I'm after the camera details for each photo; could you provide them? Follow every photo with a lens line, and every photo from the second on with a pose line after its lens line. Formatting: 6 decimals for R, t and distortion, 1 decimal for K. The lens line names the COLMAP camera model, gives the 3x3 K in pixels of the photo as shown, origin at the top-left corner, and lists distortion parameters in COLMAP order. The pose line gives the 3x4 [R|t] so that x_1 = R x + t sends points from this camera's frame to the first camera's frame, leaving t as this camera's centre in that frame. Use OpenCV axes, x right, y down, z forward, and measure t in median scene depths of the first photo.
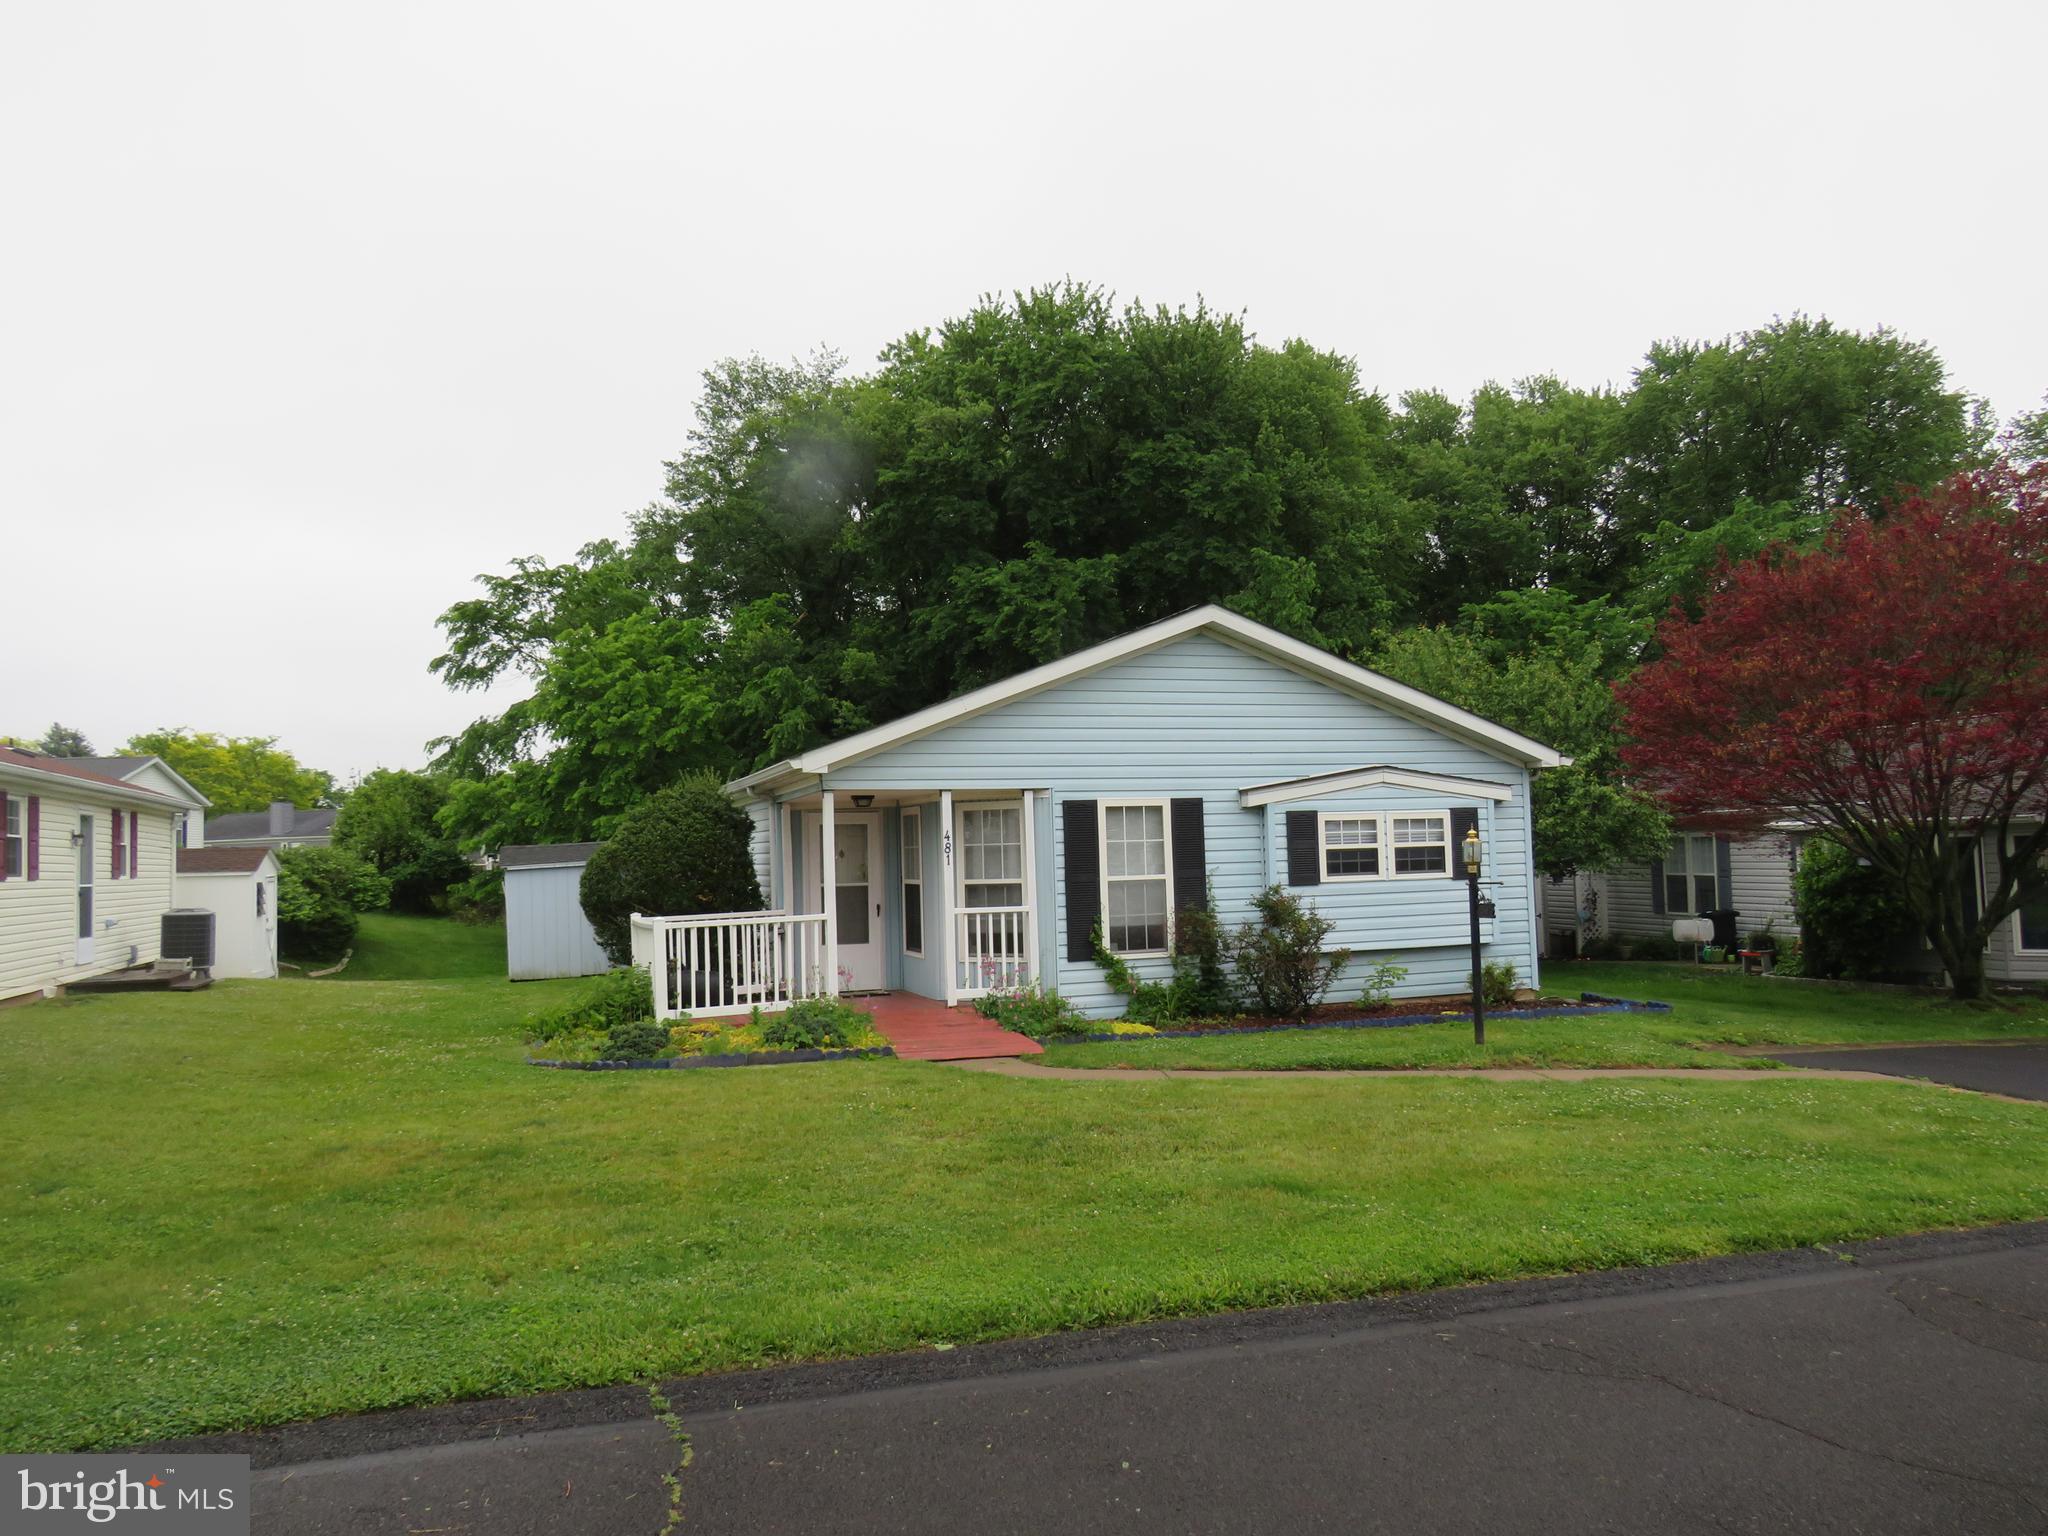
lens RADIAL K [[1475.9, 0, 1024.0], [0, 1475.9, 768.0], [0, 0, 1]] dist [-0.019885, -0.004349]
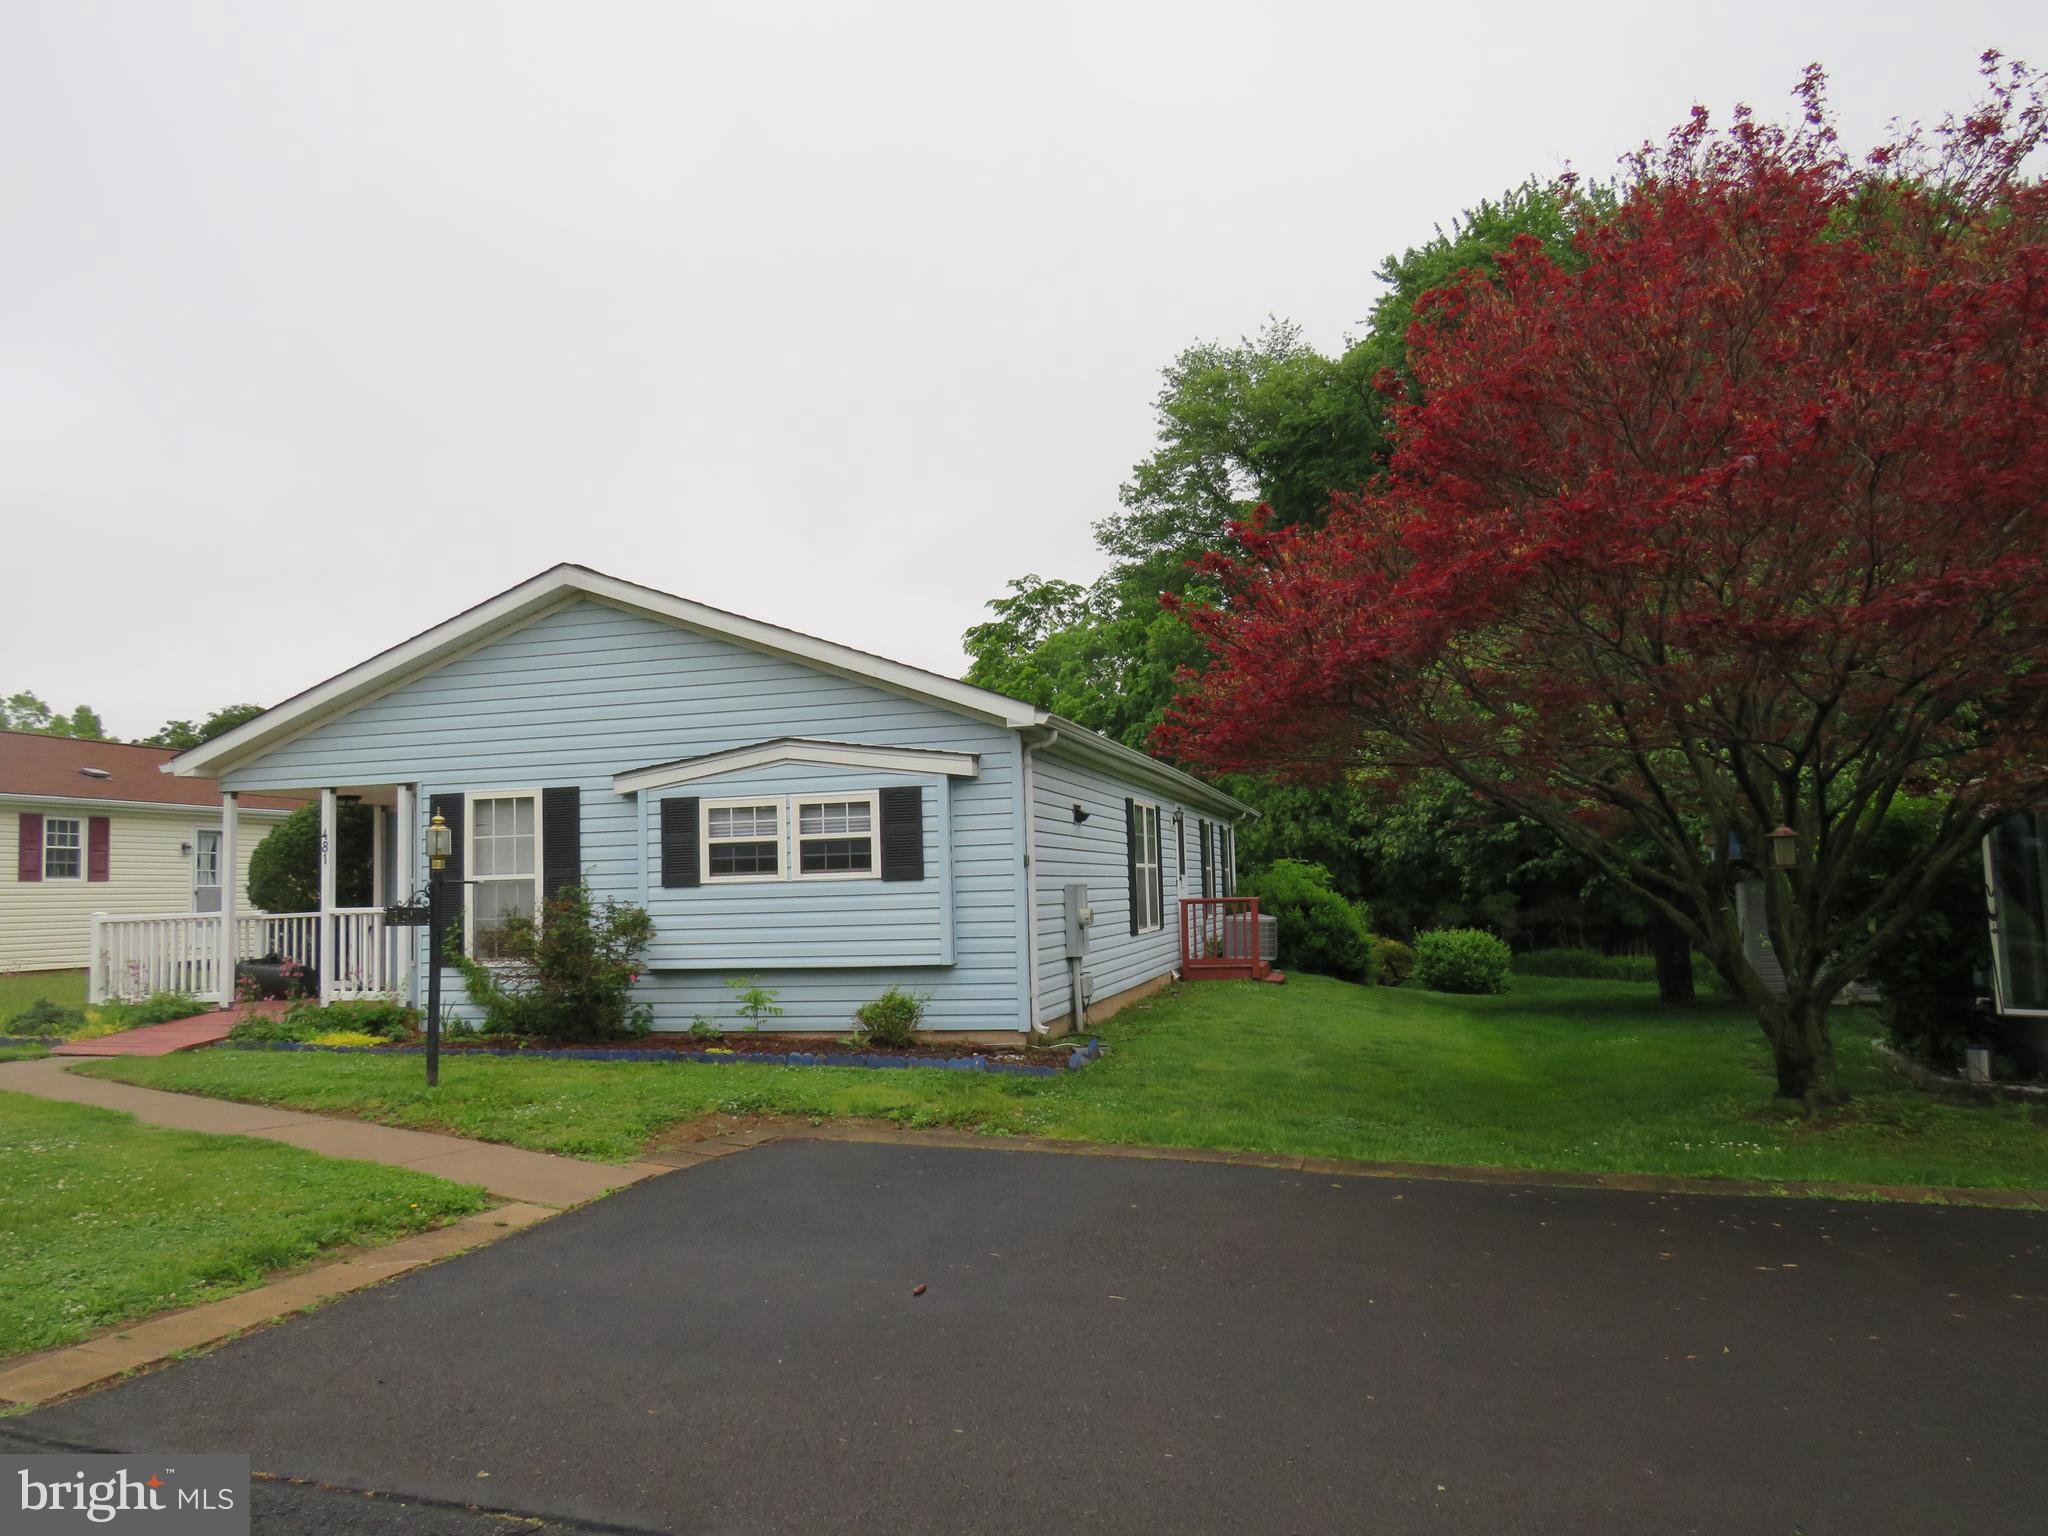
lens RADIAL K [[1475.9, 0, 1024.0], [0, 1475.9, 768.0], [0, 0, 1]] dist [-0.019885, -0.004349]
pose [[0.820861, -0.042865, -0.569518, 0.819861], [0.040070, 0.999045, -0.017440, 0.034395], [0.569721, -0.008505, 0.821794, 0.423013]]
